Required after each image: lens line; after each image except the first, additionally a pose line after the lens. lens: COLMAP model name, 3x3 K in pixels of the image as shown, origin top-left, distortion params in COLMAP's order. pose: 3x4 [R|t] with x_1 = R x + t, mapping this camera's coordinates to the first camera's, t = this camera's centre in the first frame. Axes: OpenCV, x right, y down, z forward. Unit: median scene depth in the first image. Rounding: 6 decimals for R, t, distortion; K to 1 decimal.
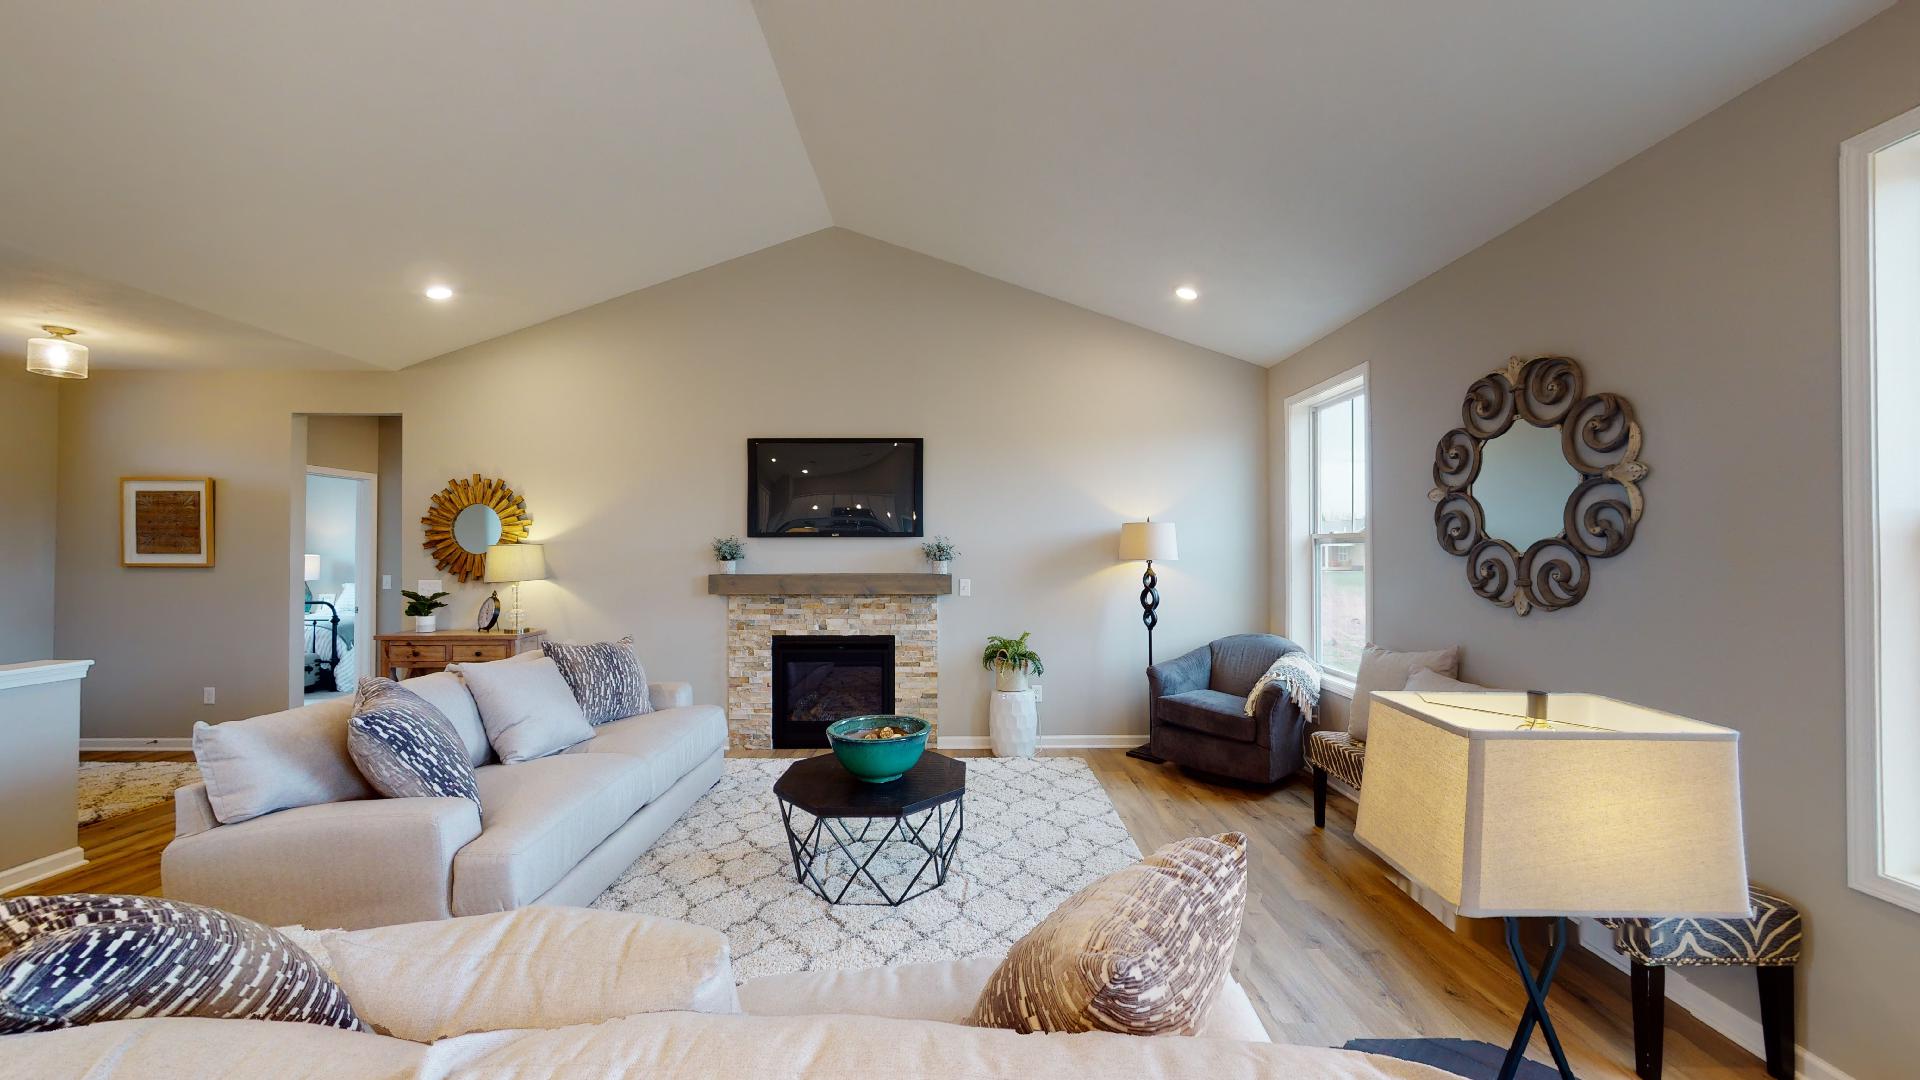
lens RADIAL K [[702.7, 0, 959.9], [0, 702.7, 541.2], [0, 0, 1]] dist [0.003135, -0.000469]
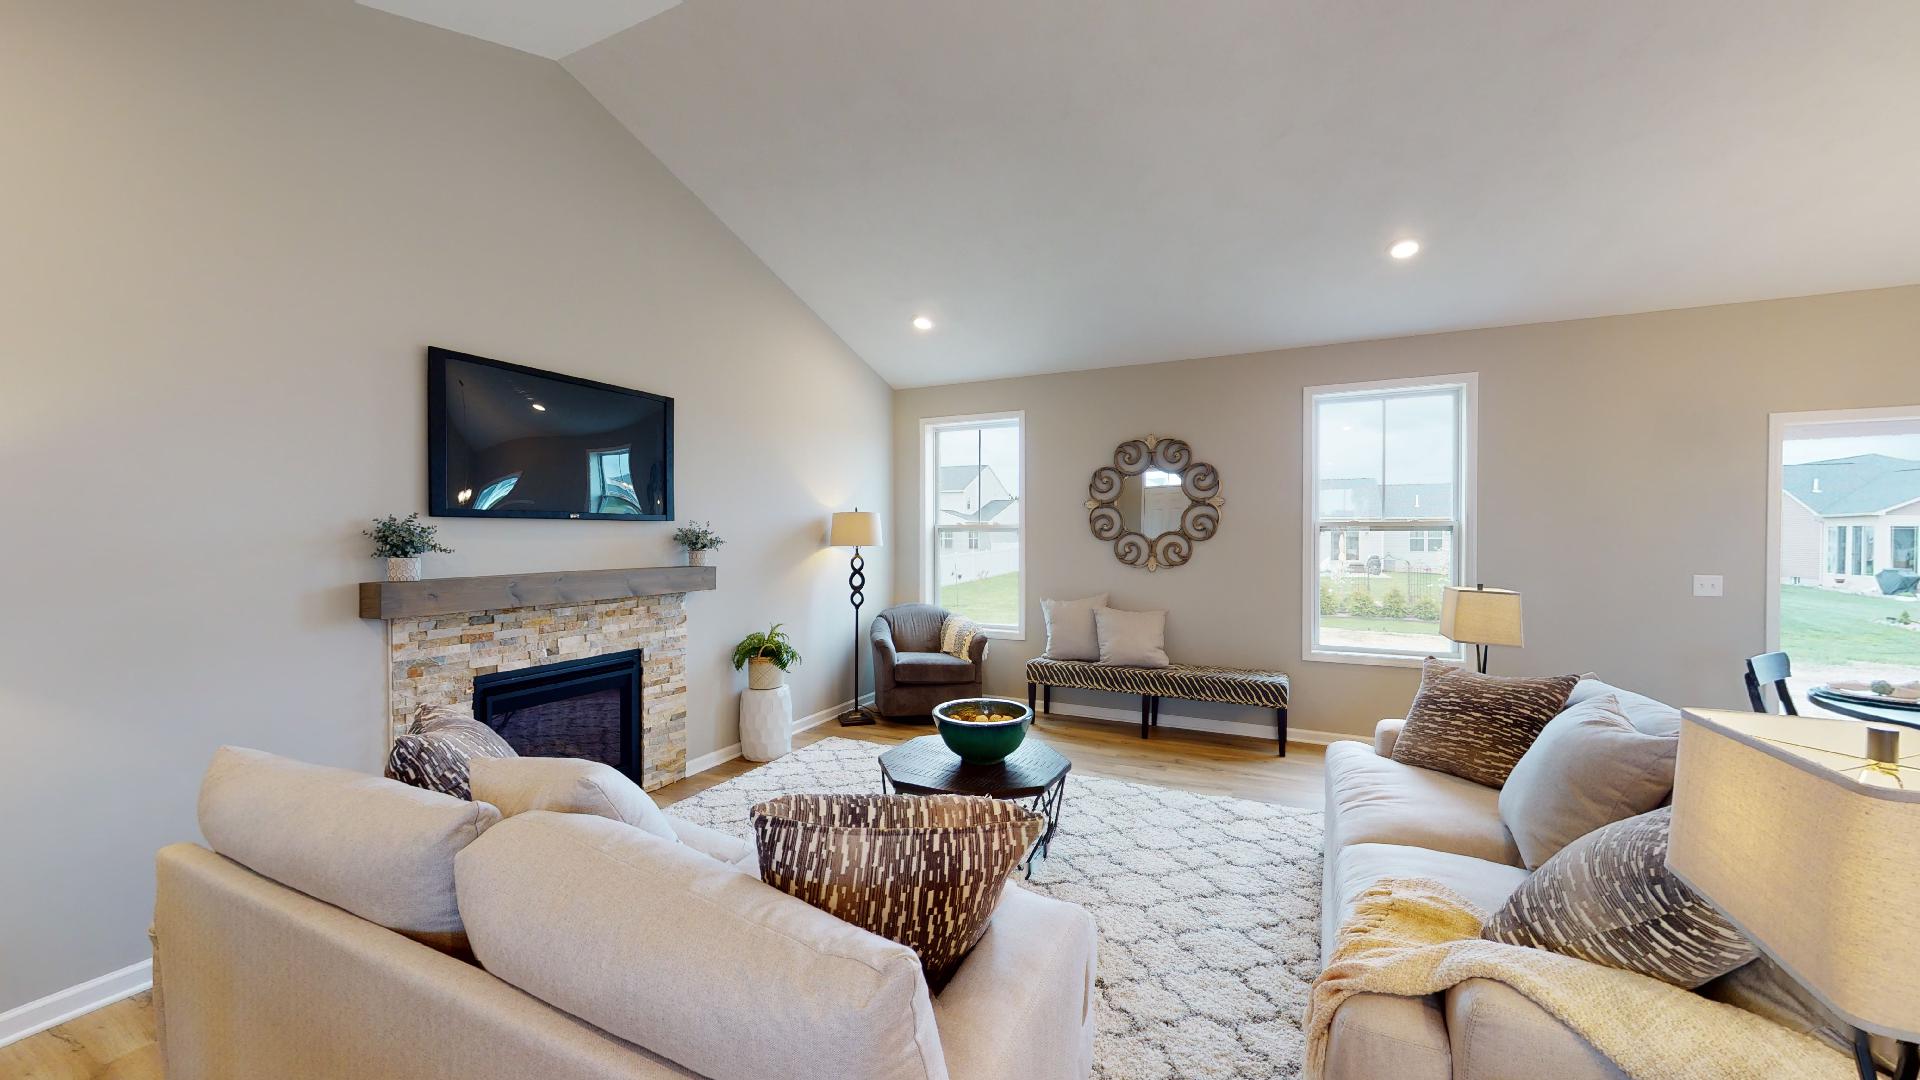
lens RADIAL K [[702.7, 0, 958.3], [0, 702.7, 543.8], [0, 0, 1]] dist [0.003135, -0.000469]
pose [[0.447305, -0.010483, 0.894320, -0.662277], [-0.012060, 0.999770, 0.017751, 0.001949], [-0.894300, -0.018726, 0.447075, 0.366715]]
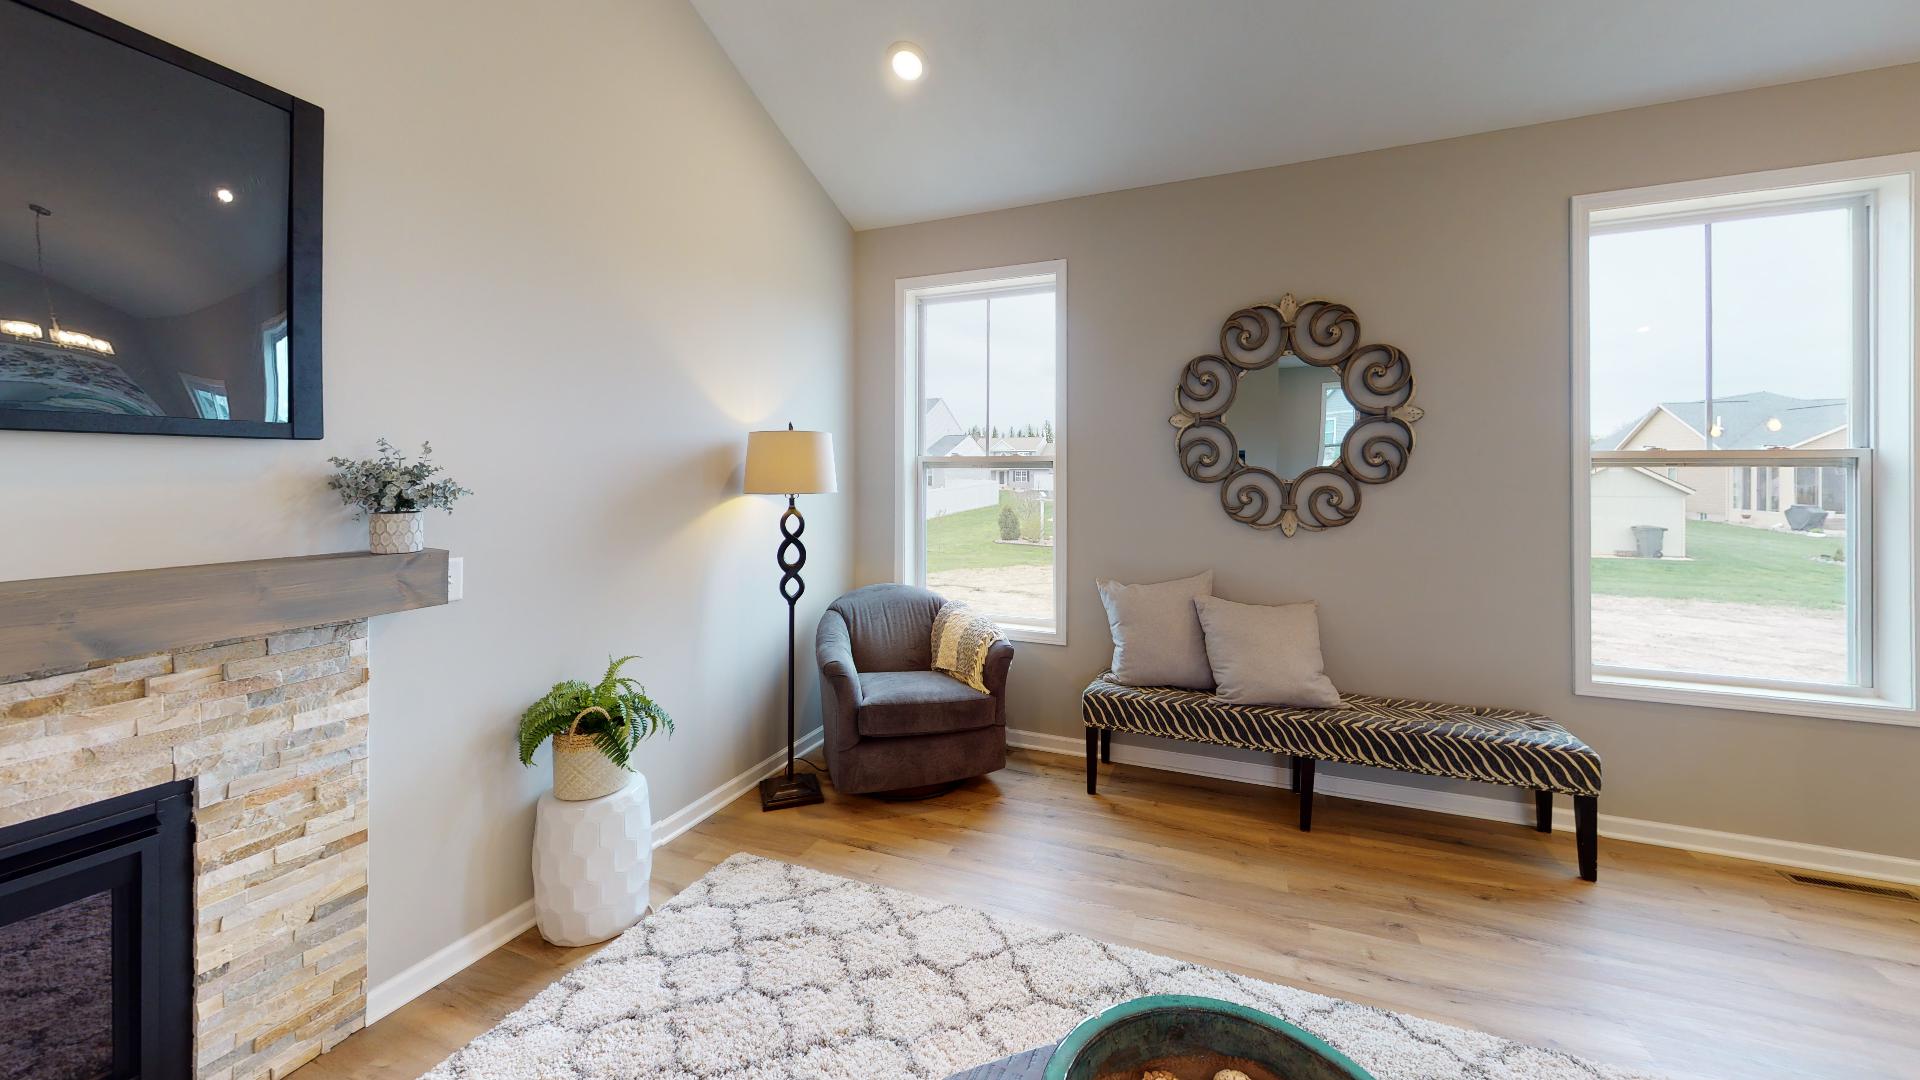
lens RADIAL K [[702.7, 0, 949.5], [0, 702.7, 528.5], [0, 0, 1]] dist [0.003135, -0.000469]
pose [[0.370157, -0.073743, 0.926038, -0.257137], [-0.012176, 0.996374, 0.084211, 0.003187], [-0.928889, -0.042447, 0.367917, 0.641643]]
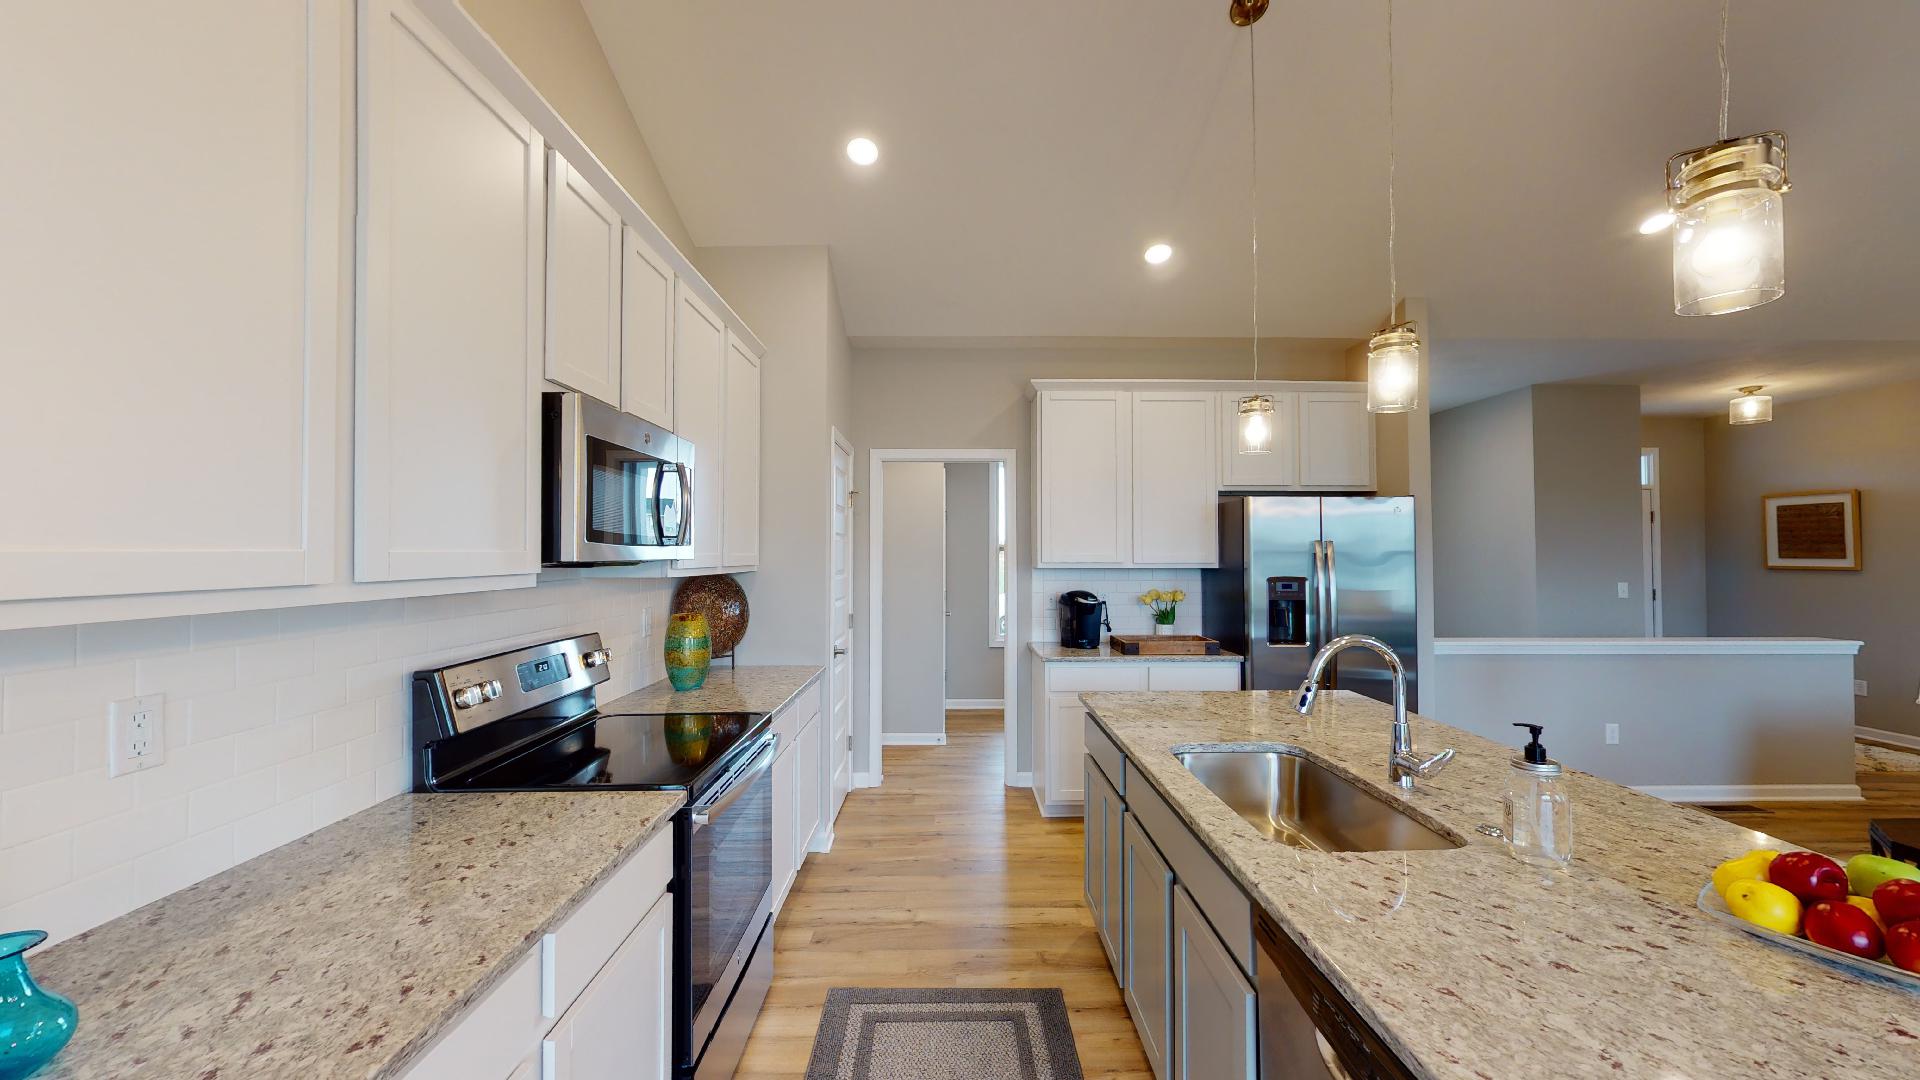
lens RADIAL K [[702.7, 0, 961.5], [0, 702.7, 547.9], [0, 0, 1]] dist [0.003135, -0.000469]
pose [[0.013149, -0.011989, -0.999842, 0.017375], [0.014241, 0.999829, -0.011802, -0.005685], [0.999812, -0.014084, 0.013317, -0.430726]]
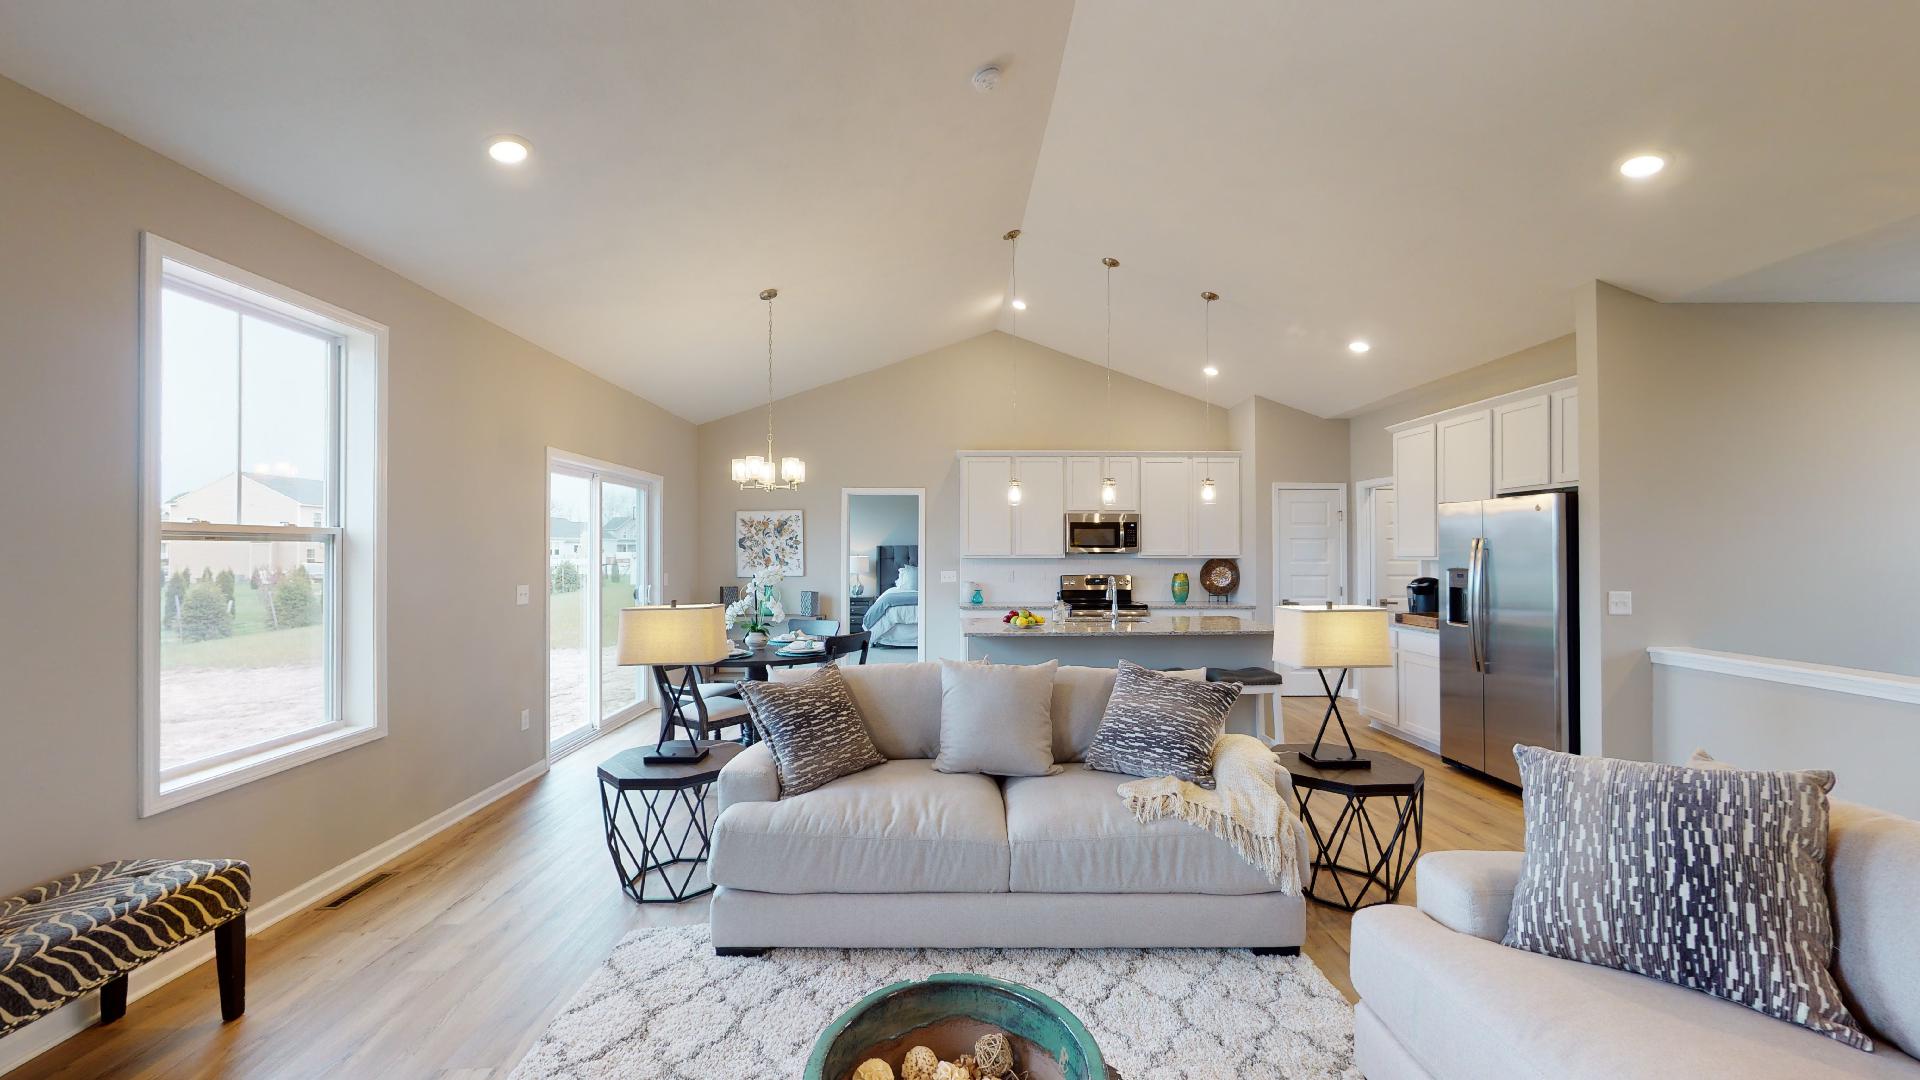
lens RADIAL K [[702.7, 0, 951.4], [0, 702.7, 540.6], [0, 0, 1]] dist [0.003135, -0.000469]
pose [[-0.999900, -0.000033, -0.014172, -0.065686], [0.000334, 0.999665, -0.025882, 0.009130], [0.014168, -0.025884, -0.999565, 0.858623]]
